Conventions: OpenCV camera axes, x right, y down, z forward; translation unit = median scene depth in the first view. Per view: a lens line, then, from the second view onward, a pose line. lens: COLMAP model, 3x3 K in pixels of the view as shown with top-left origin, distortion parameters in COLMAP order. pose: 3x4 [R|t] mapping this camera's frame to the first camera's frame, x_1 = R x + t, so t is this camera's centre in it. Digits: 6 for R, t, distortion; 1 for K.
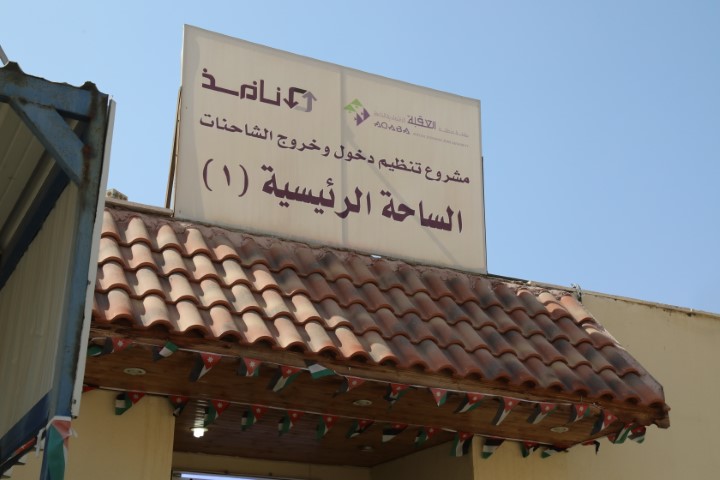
lens RADIAL K [[1207.5, 0, 357.2], [0, 1207.5, 242.1], [0, 0, 1]] dist [0.255320, 0.000000]
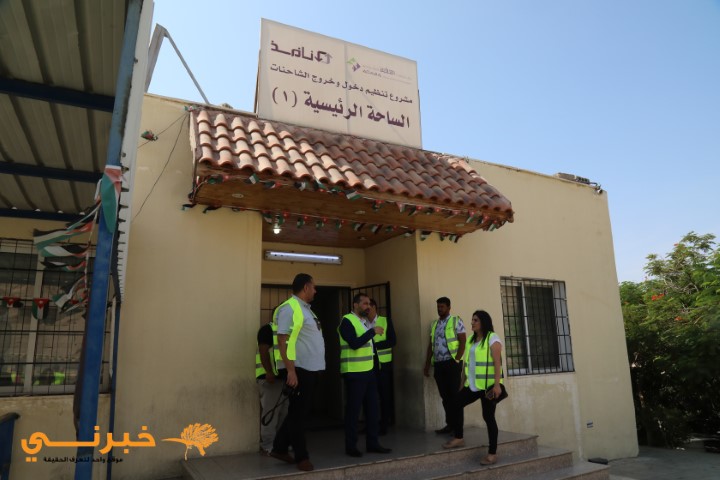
lens RADIAL K [[496.9, 0, 360.1], [0, 496.9, 238.4], [0, 0, 1]] dist [-0.047580, 0.007213]
pose [[0.999690, -0.023038, 0.009465, -0.003816], [0.021491, 0.989962, 0.139688, 0.059170], [-0.012588, -0.139441, 0.990150, 0.206703]]
